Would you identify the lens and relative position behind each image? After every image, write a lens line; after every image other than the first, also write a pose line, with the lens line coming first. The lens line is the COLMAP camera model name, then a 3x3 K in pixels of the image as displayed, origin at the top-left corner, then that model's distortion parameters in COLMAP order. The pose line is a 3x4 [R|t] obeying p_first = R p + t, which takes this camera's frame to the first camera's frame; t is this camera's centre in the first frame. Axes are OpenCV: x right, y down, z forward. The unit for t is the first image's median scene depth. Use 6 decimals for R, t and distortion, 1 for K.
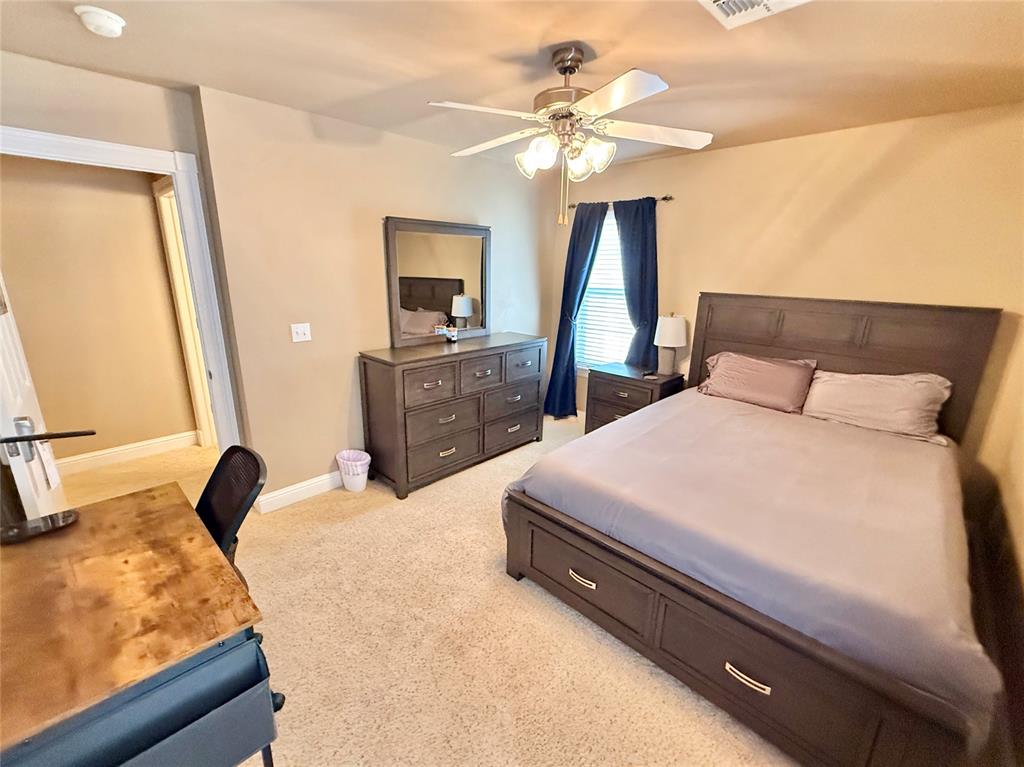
lens RADIAL K [[418.2, 0, 510.1], [0, 418.2, 383.6], [0, 0, 1]] dist [0.000841, 0.000094]
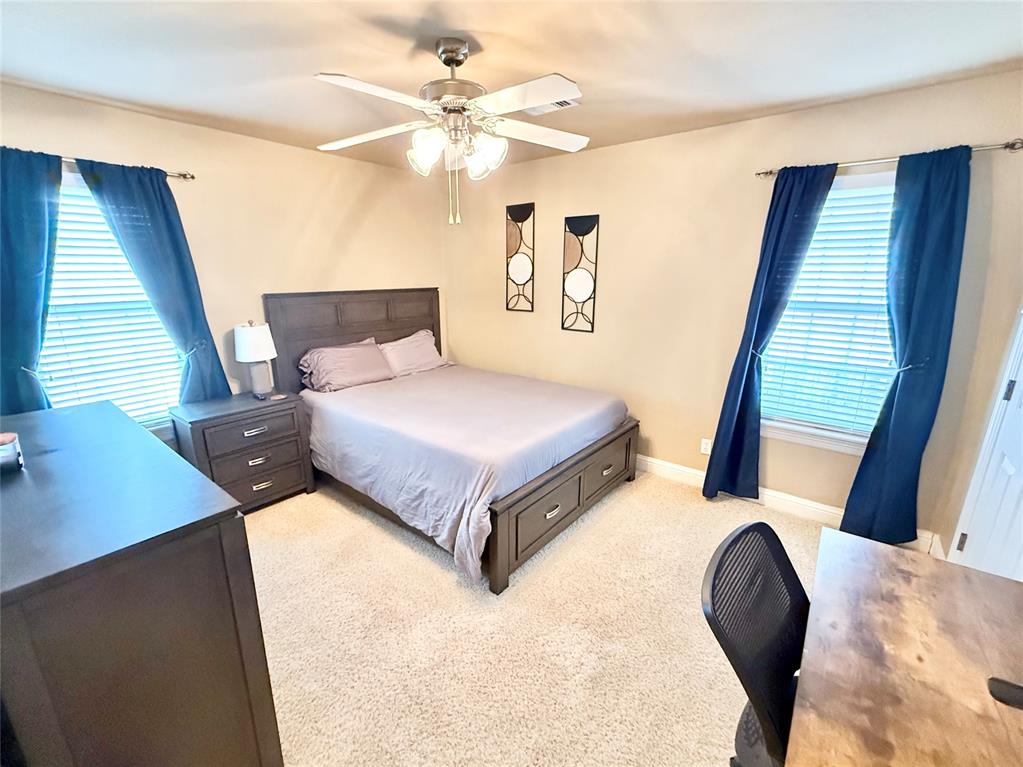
lens RADIAL K [[417.8, 0, 509.6], [0, 417.8, 383.6], [0, 0, 1]] dist [0.000841, 0.000094]
pose [[-0.059241, -0.281935, 0.957603, -0.979346], [0.269990, 0.919009, 0.287275, -0.311990], [-0.961039, 0.275562, 0.021677, 1.047237]]
